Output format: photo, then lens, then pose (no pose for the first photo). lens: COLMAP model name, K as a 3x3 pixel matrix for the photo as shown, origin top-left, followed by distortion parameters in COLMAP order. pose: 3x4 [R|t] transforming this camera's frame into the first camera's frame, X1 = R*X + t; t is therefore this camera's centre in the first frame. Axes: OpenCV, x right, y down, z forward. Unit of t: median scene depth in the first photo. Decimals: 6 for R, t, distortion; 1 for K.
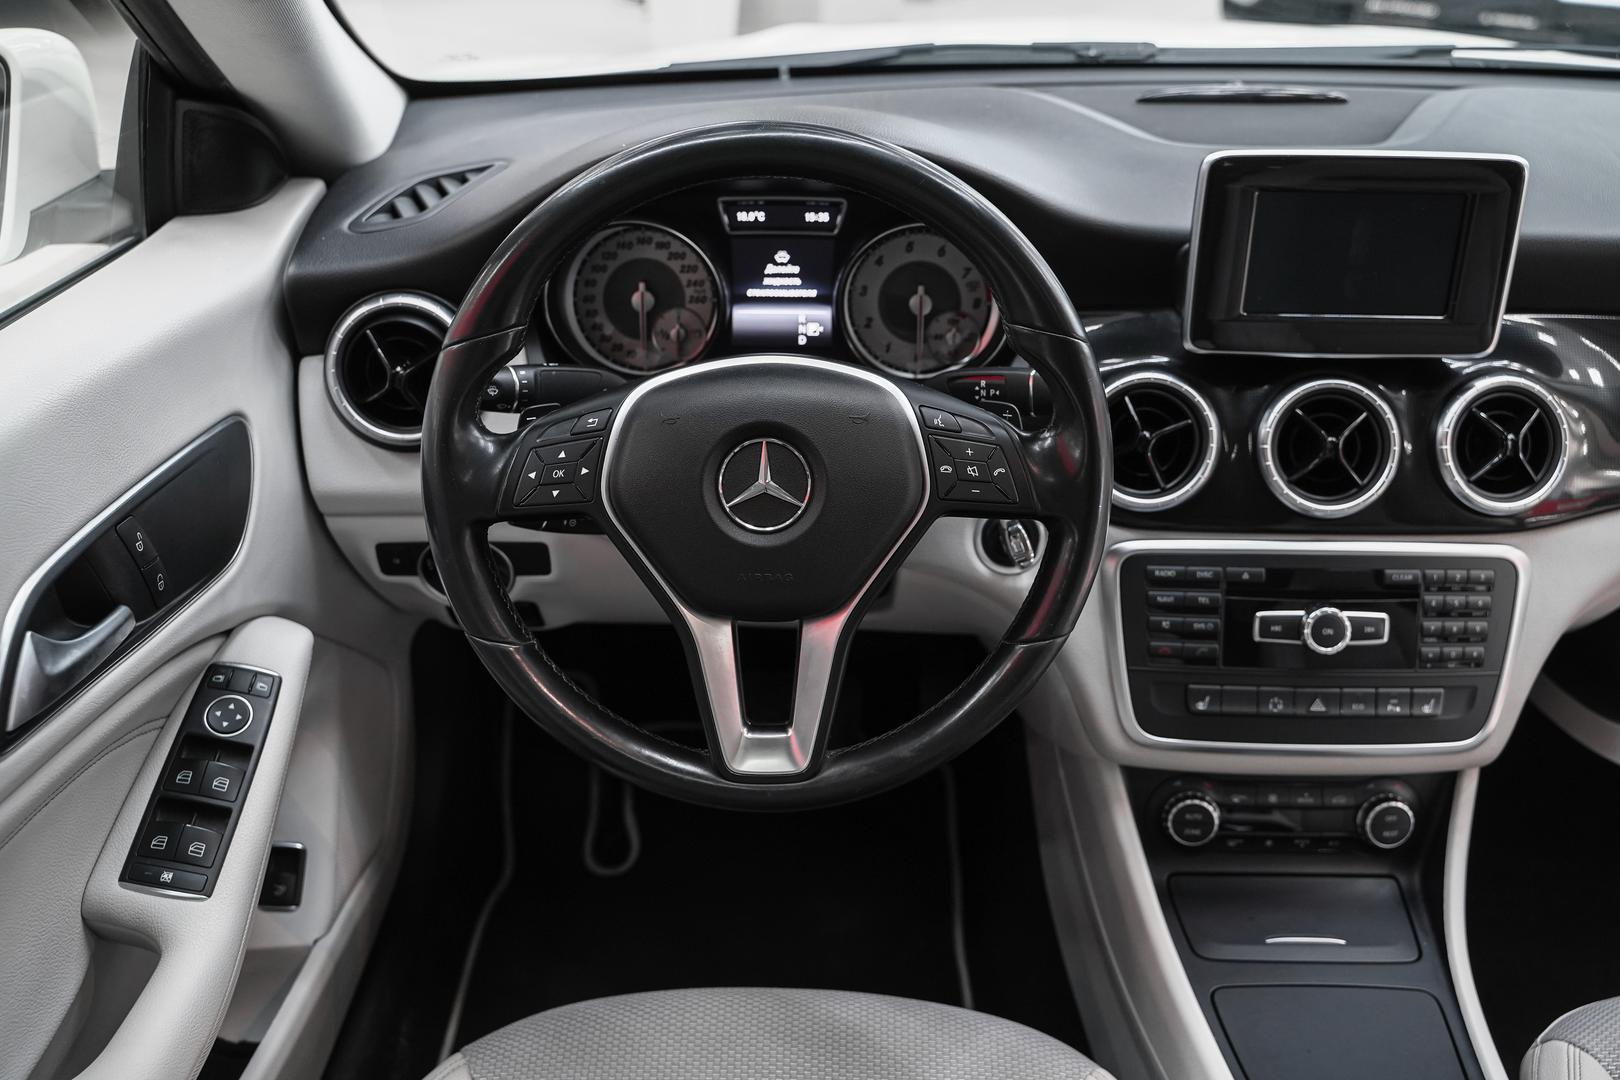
lens RADIAL K [[1578.4, 0, 811.4], [0, 1578.4, 540.6], [0, 0, 1]] dist [0.022089, 0.000000]
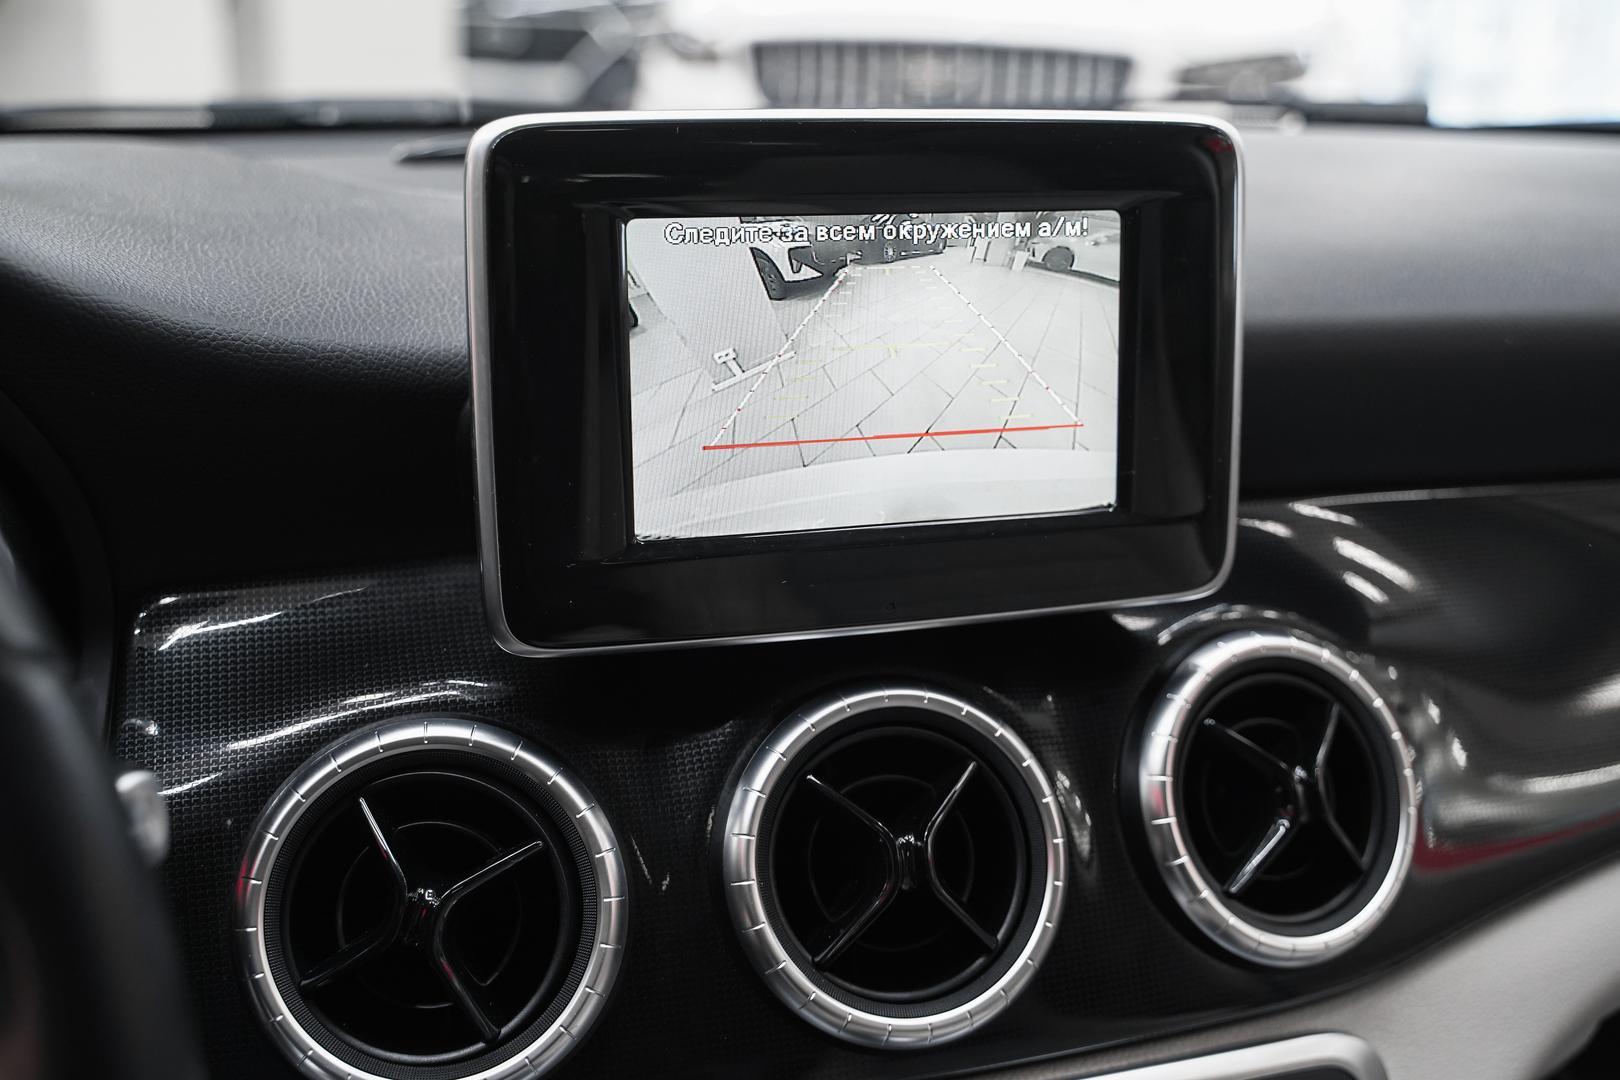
lens RADIAL K [[1867.8, 0, 810.4], [0, 1867.8, 543.9], [0, 0, 1]] dist [0.072765, 0.000000]
pose [[0.948808, -0.089976, 0.302767, 0.170218], [0.148239, 0.973289, -0.175308, -0.056606], [-0.278906, 0.211216, 0.936803, 0.547875]]
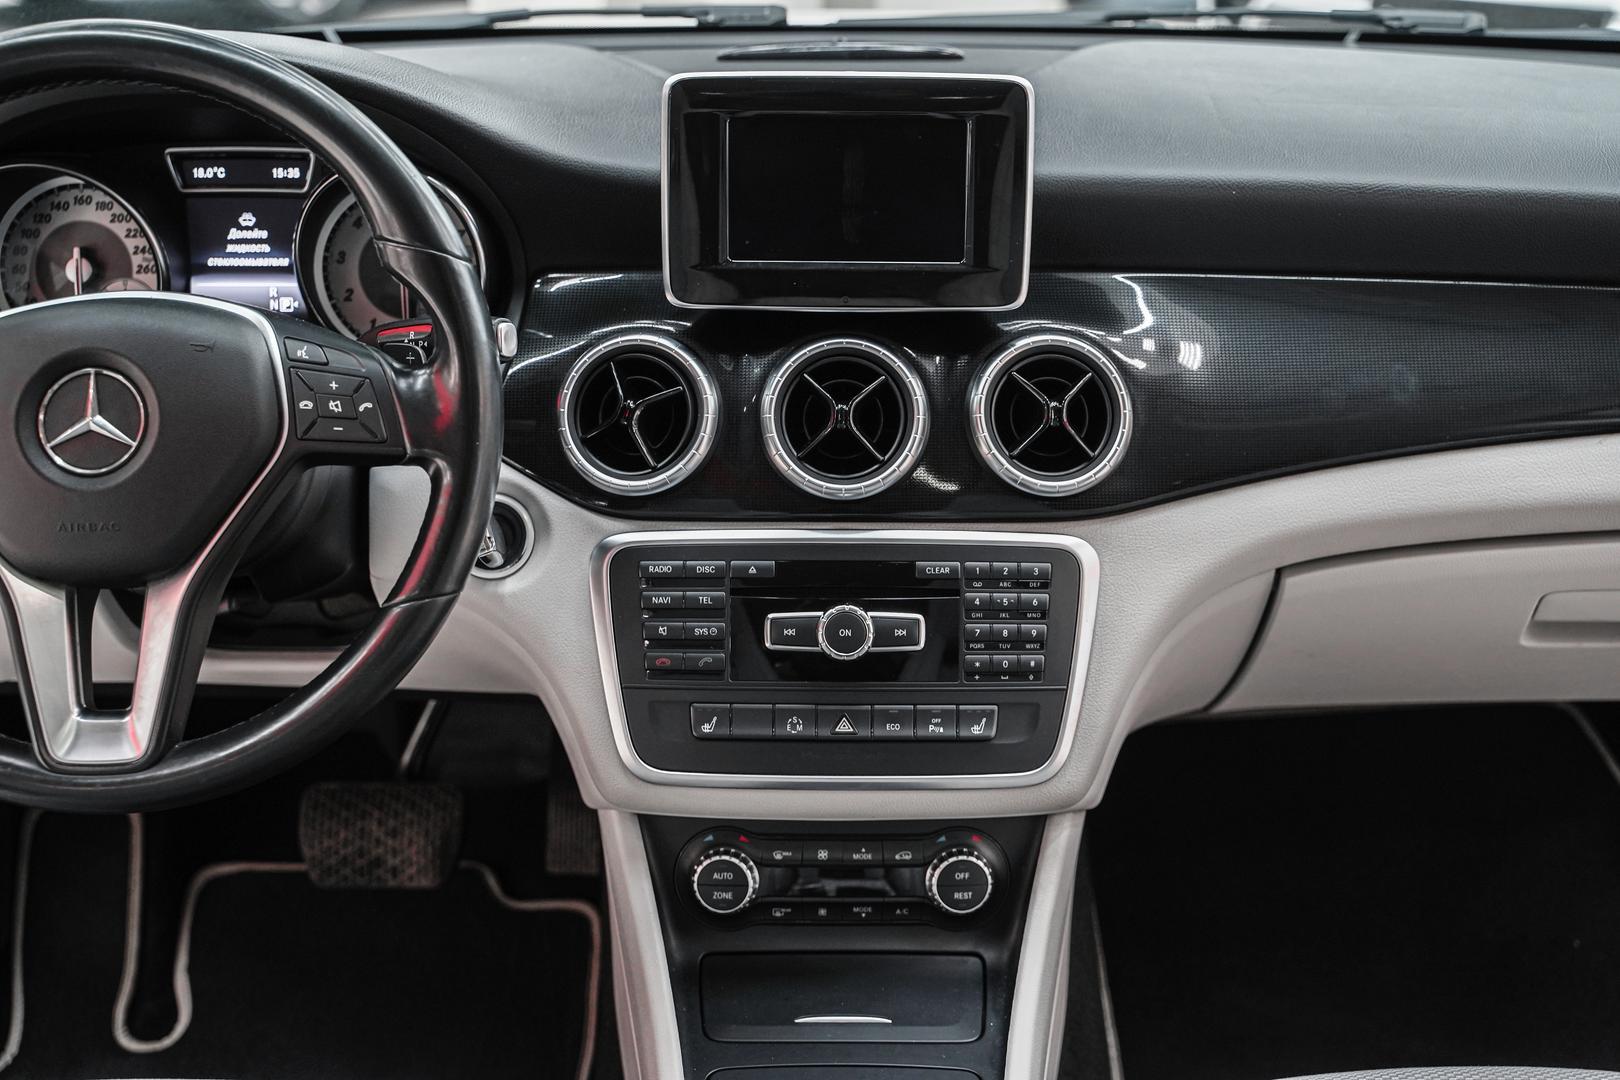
lens RADIAL K [[2169.0, 0, 811.7], [0, 2169.0, 510.6], [0, 0, 1]] dist [0.036065, 0.000000]
pose [[0.999971, -0.007588, -0.000743, 0.306696], [0.007411, 0.990276, -0.138919, 0.151726], [0.001789, 0.138910, 0.990303, -0.151561]]
